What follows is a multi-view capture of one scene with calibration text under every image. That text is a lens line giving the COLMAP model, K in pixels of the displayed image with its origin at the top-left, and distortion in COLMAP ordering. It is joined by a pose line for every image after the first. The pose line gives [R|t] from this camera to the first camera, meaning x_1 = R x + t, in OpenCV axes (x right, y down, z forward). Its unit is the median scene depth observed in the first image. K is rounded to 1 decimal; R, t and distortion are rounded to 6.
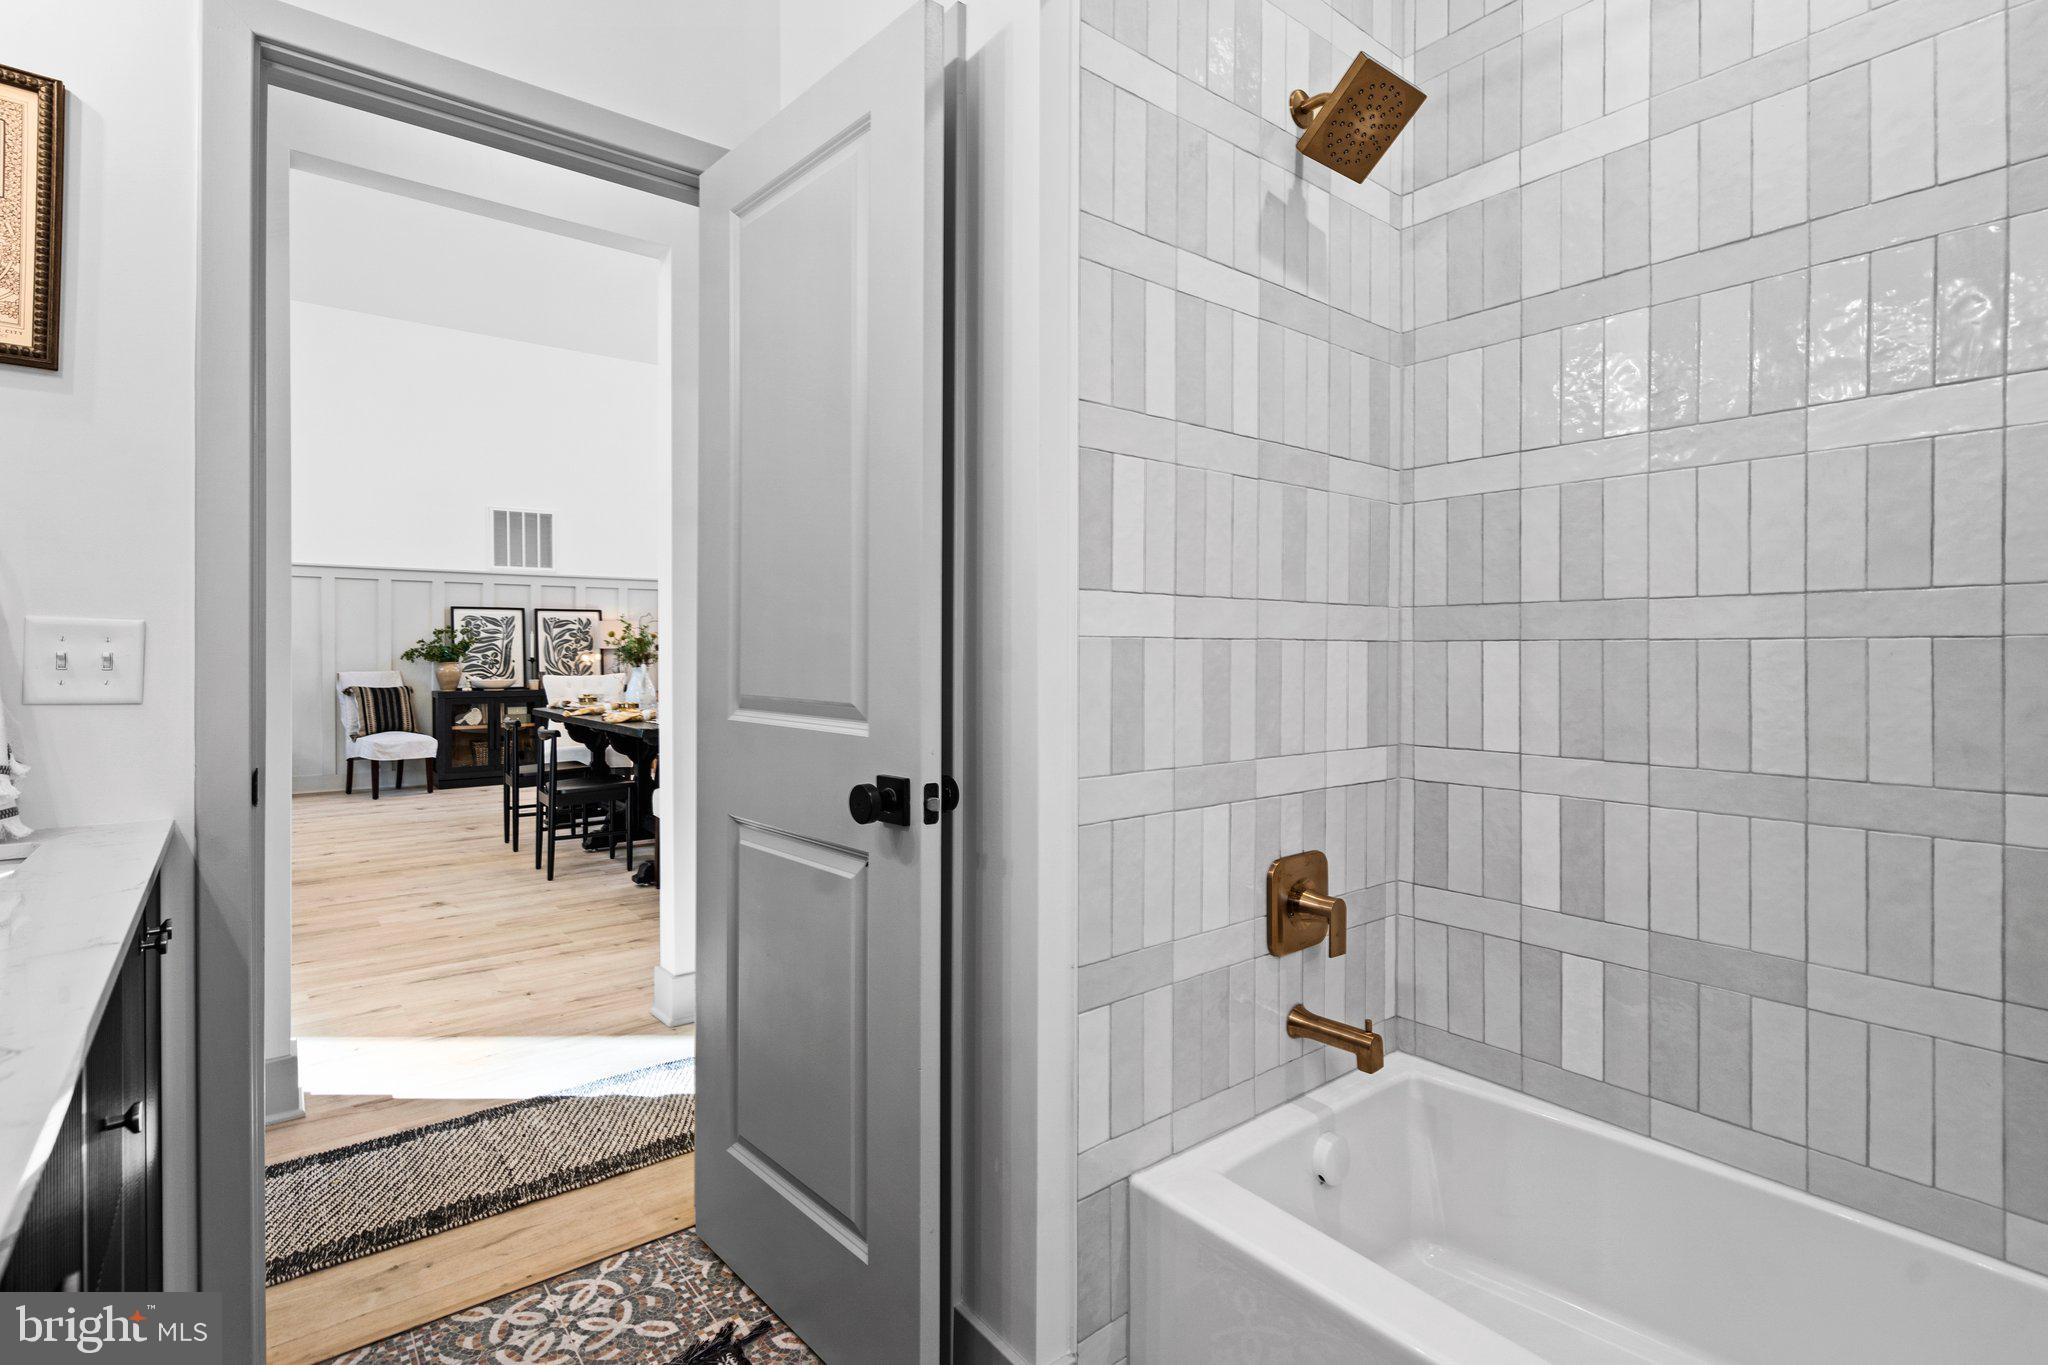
lens RADIAL K [[970.7, 0, 1017.8], [0, 970.7, 656.6], [0, 0, 1]] dist [0.000852, 0.000555]
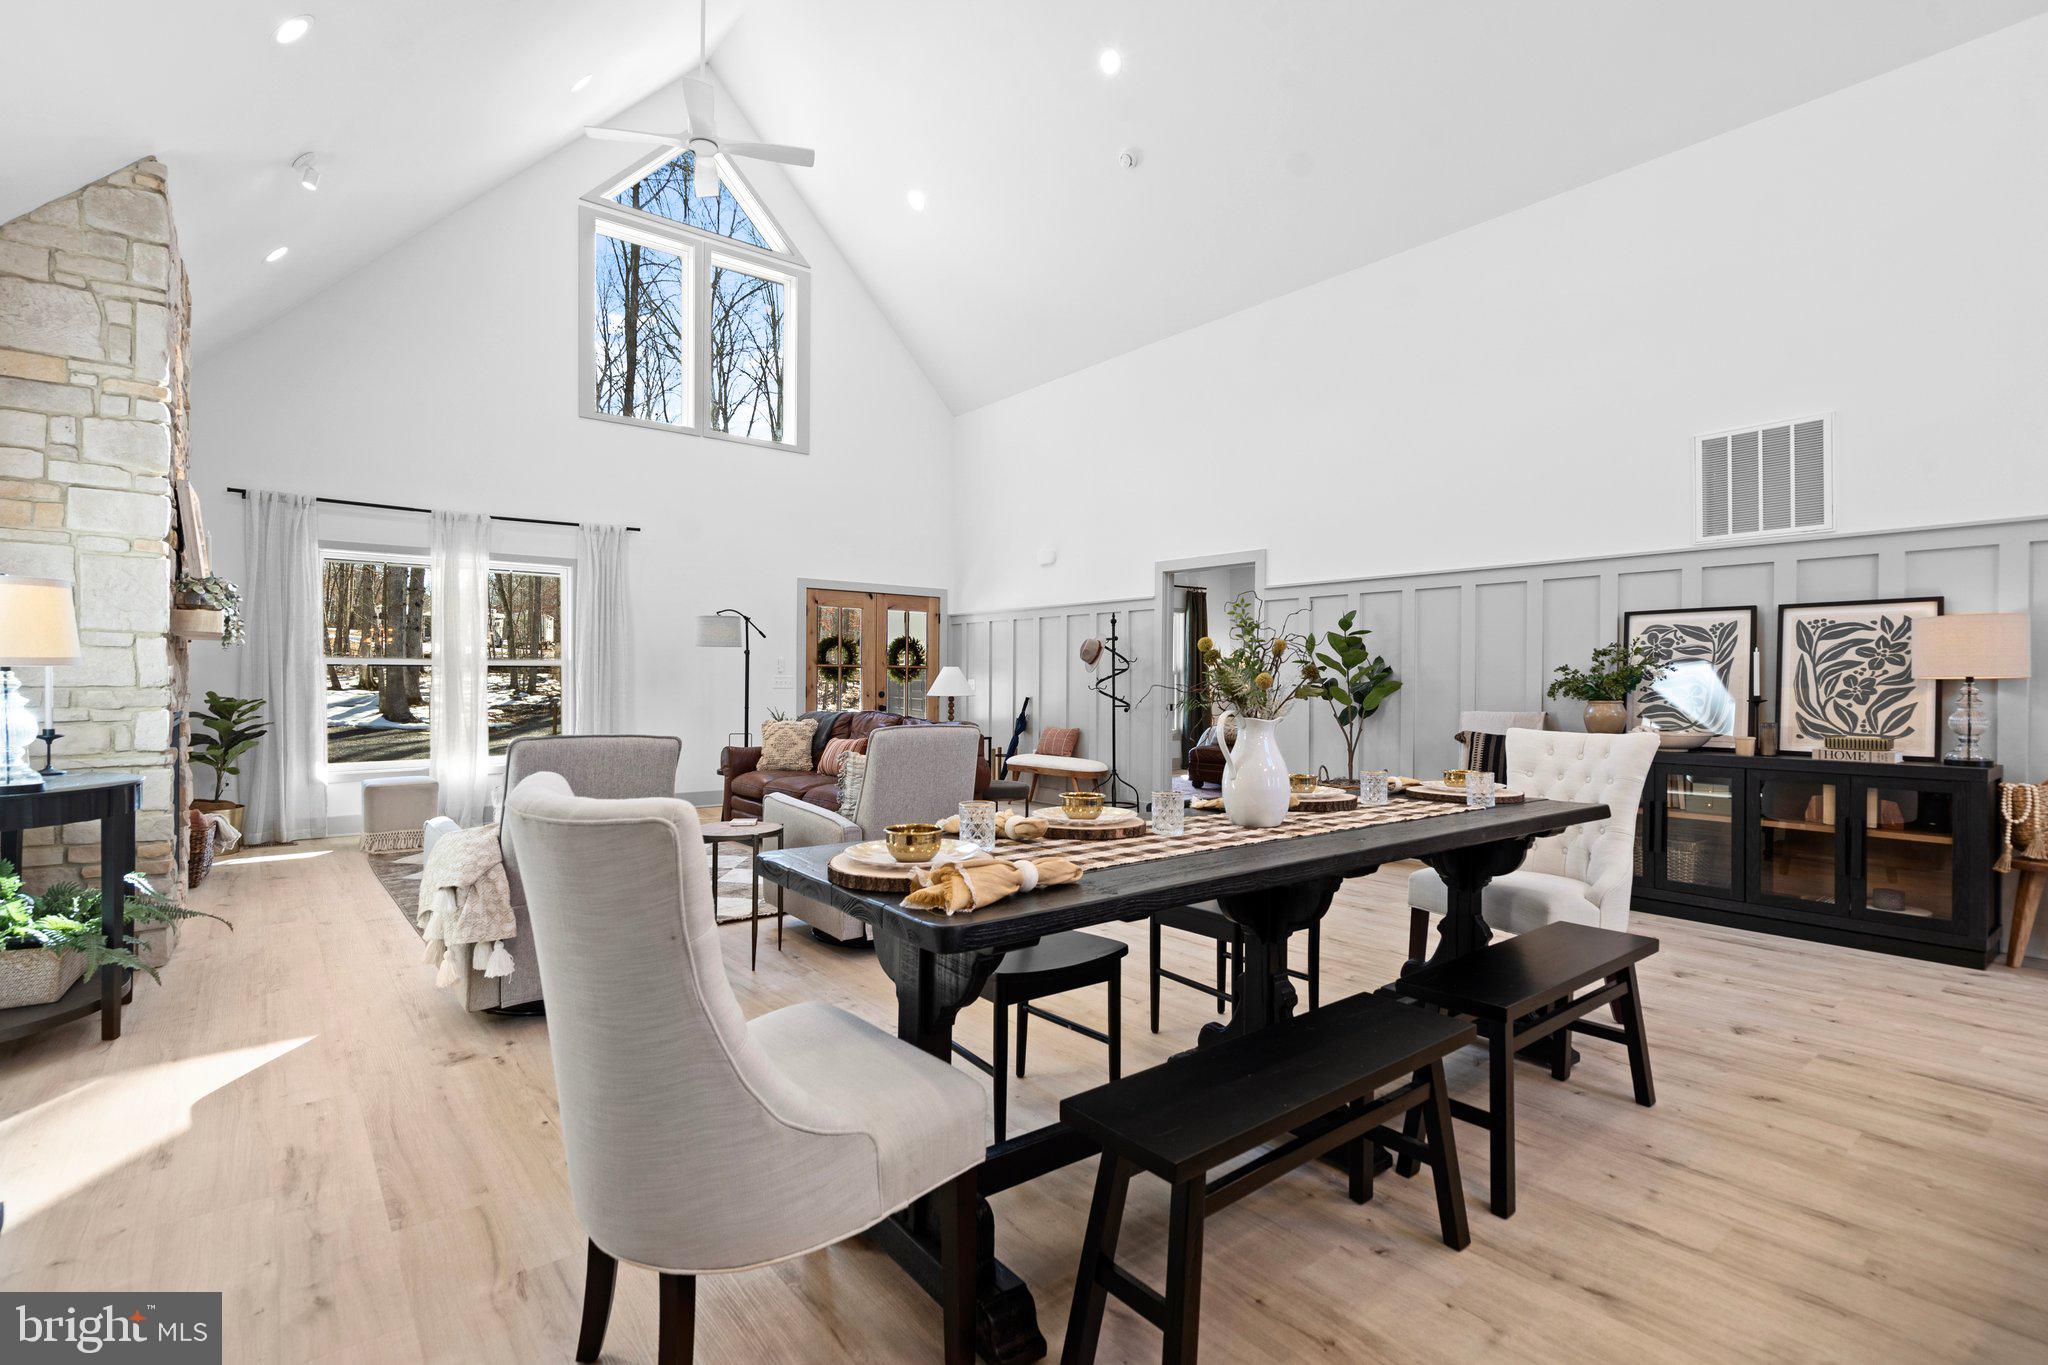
lens RADIAL K [[949.5, 0, 1012.6], [0, 949.5, 683.8], [0, 0, 1]] dist [-0.000560, 0.000609]
pose [[0.001957, 0.004587, -0.999988, 0.028802], [-0.007417, 0.999962, 0.004572, -0.005219], [0.999971, 0.007408, 0.001991, 0.597684]]
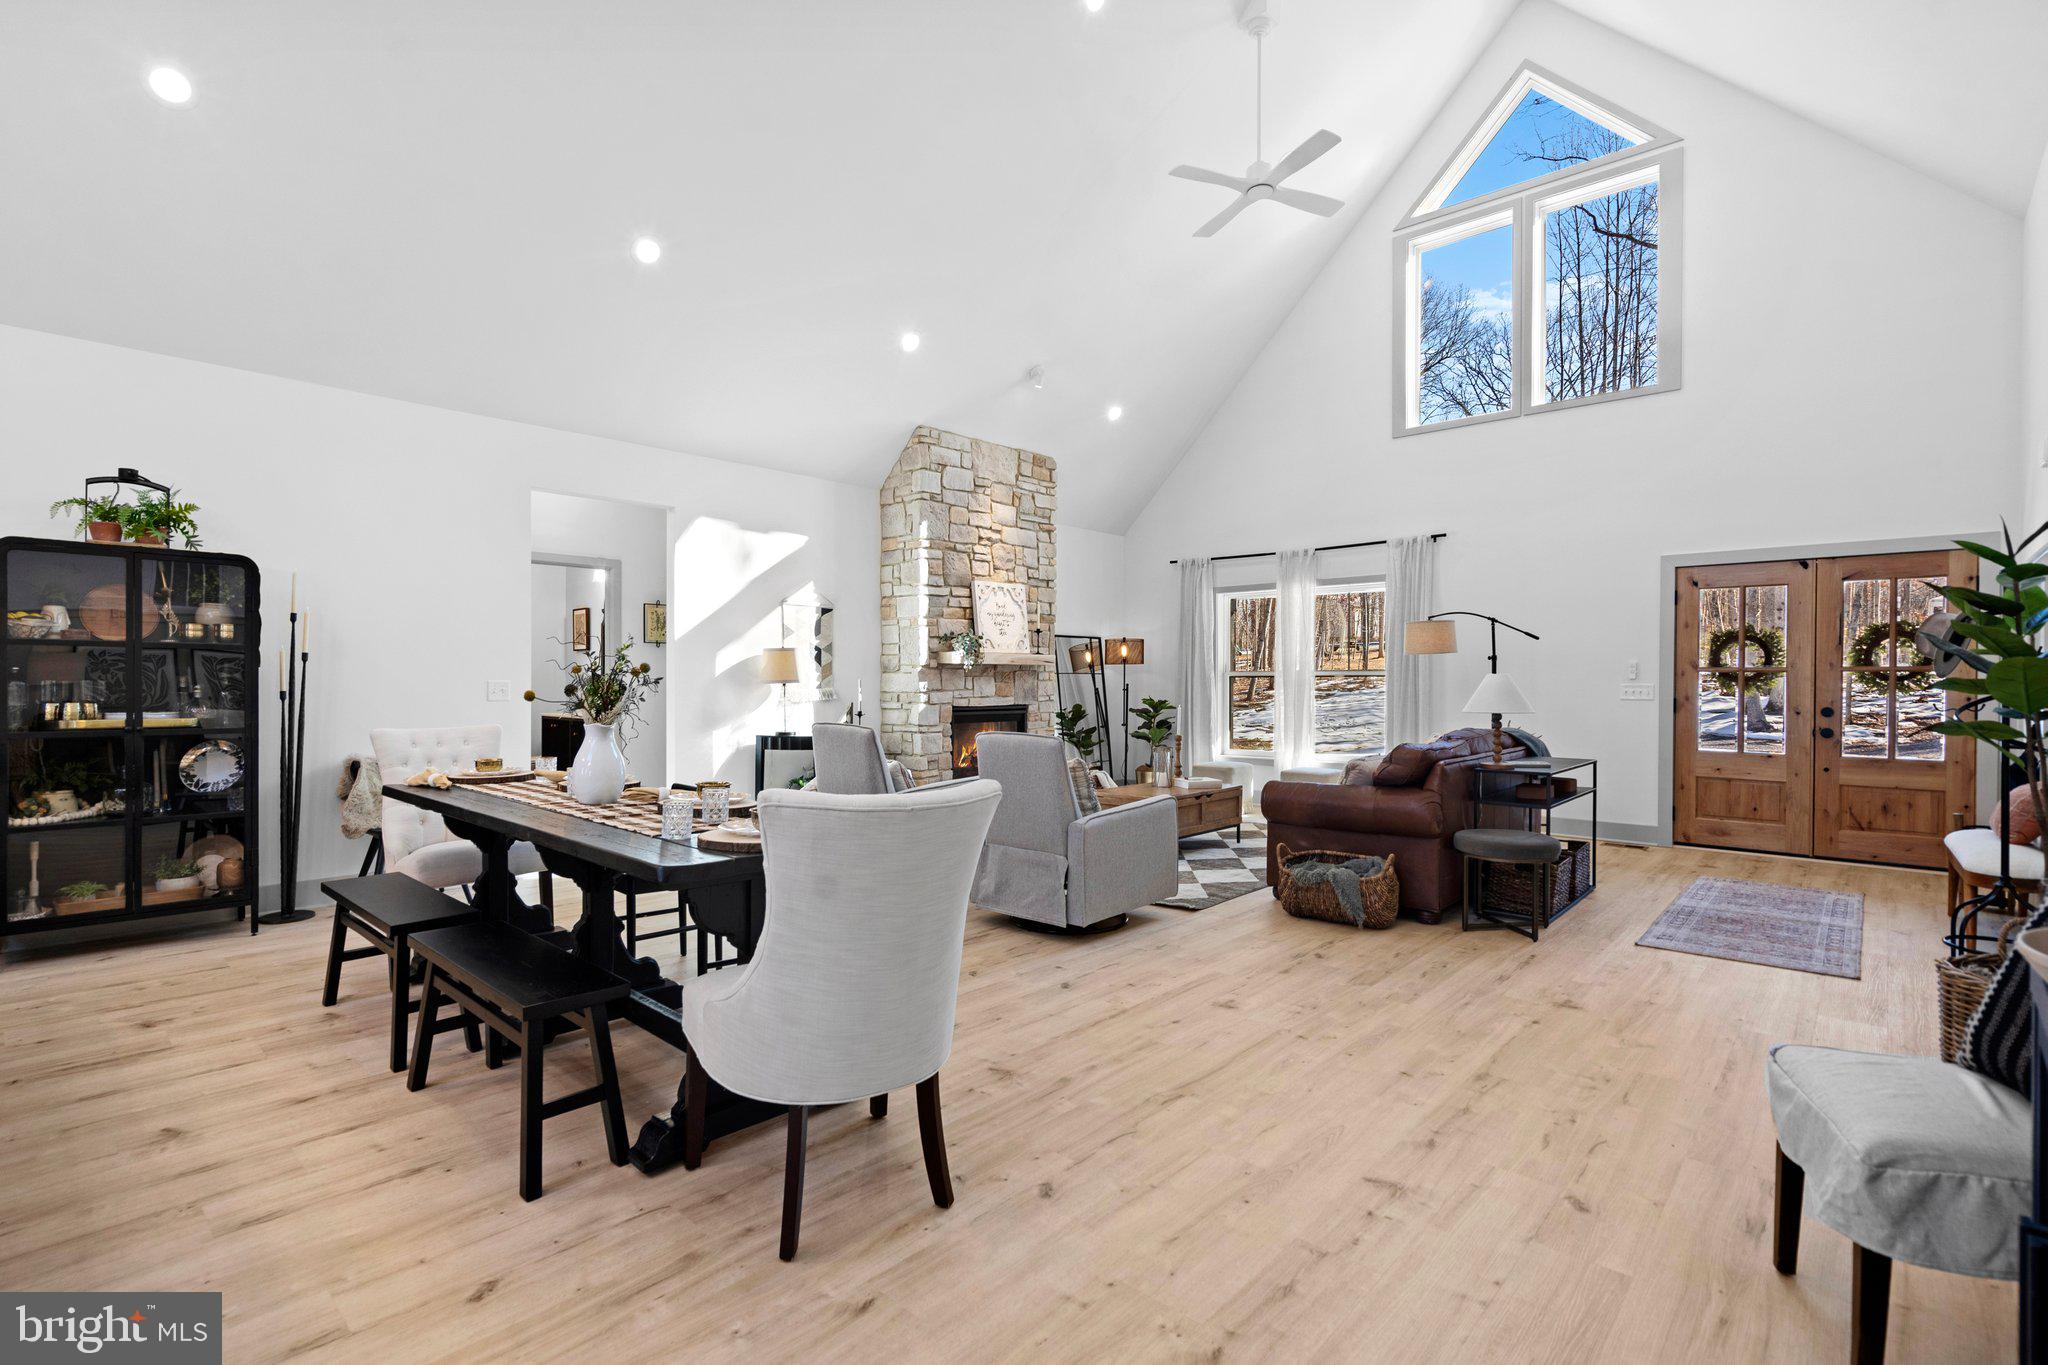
lens RADIAL K [[951.1, 0, 1016.9], [0, 951.1, 686.1], [0, 0, 1]] dist [-0.003968, -0.000139]
pose [[-0.988050, -0.000253, -0.154135, -0.366003], [-0.001717, 0.999955, 0.009369, -0.012479], [0.154126, 0.009522, -0.988005, 1.077442]]
